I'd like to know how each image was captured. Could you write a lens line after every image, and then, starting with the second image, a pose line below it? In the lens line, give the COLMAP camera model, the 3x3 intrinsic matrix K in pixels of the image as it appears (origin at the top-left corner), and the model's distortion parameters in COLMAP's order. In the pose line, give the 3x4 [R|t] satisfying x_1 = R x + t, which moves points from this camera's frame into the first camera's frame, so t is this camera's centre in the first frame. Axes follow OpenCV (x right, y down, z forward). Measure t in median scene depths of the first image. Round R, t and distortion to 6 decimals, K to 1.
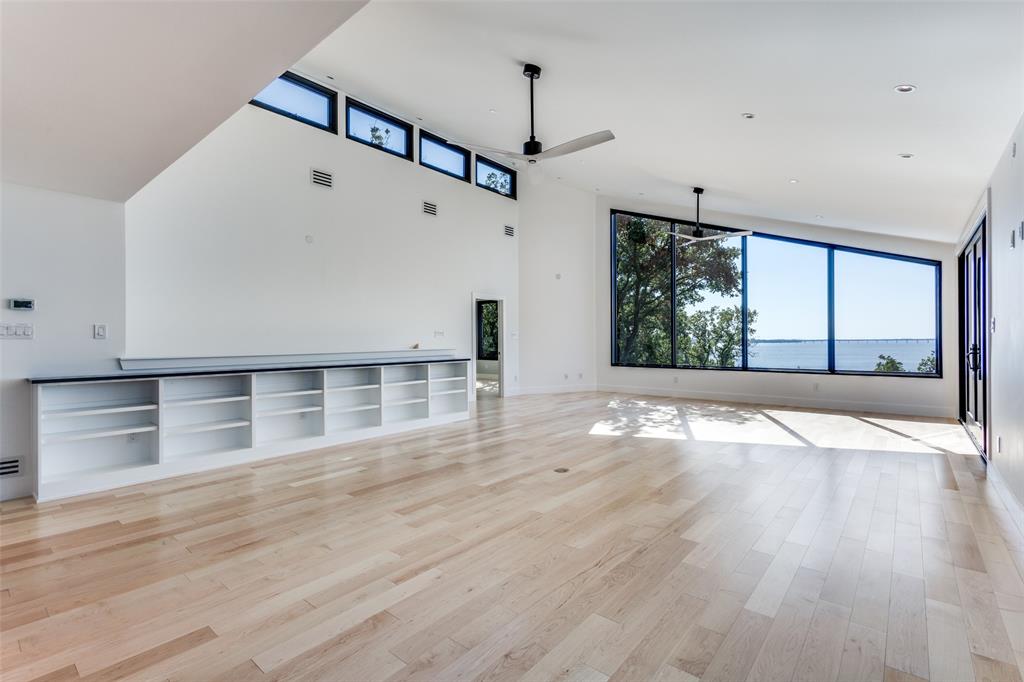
lens RADIAL K [[472.5, 0, 512.2], [0, 472.5, 338.0], [0, 0, 1]] dist [0.010665, -0.002320]
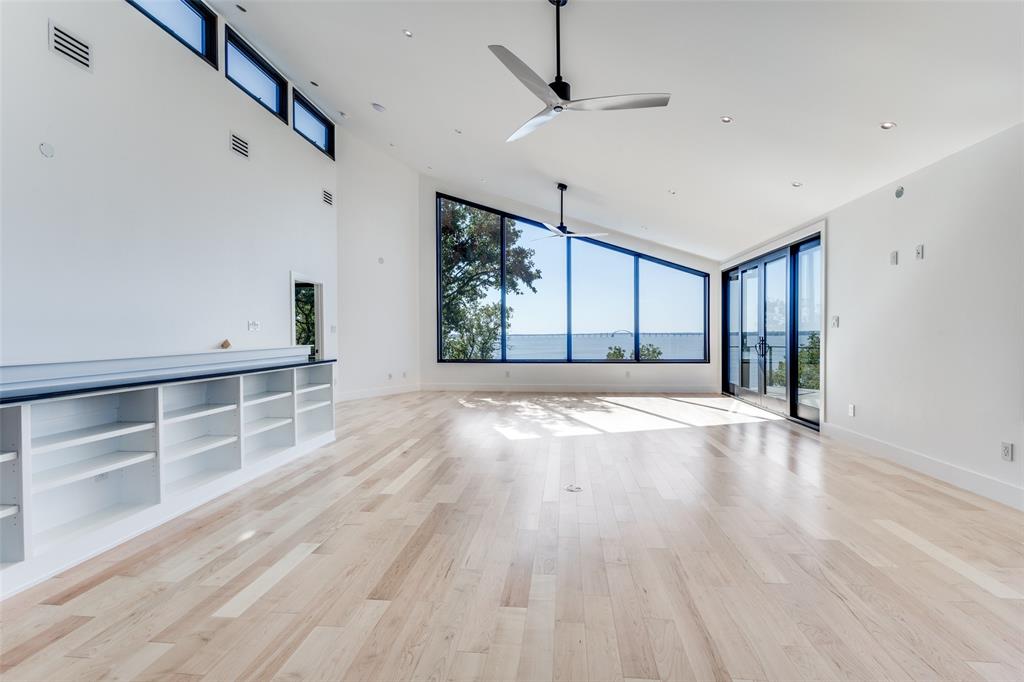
lens RADIAL K [[472.5, 0, 515.3], [0, 472.5, 339.4], [0, 0, 1]] dist [0.010665, -0.002320]
pose [[0.825887, -0.007224, 0.563789, -0.215304], [-0.000398, 0.999910, 0.013396, 0.001766], [-0.563835, -0.011288, 0.825810, 0.174683]]
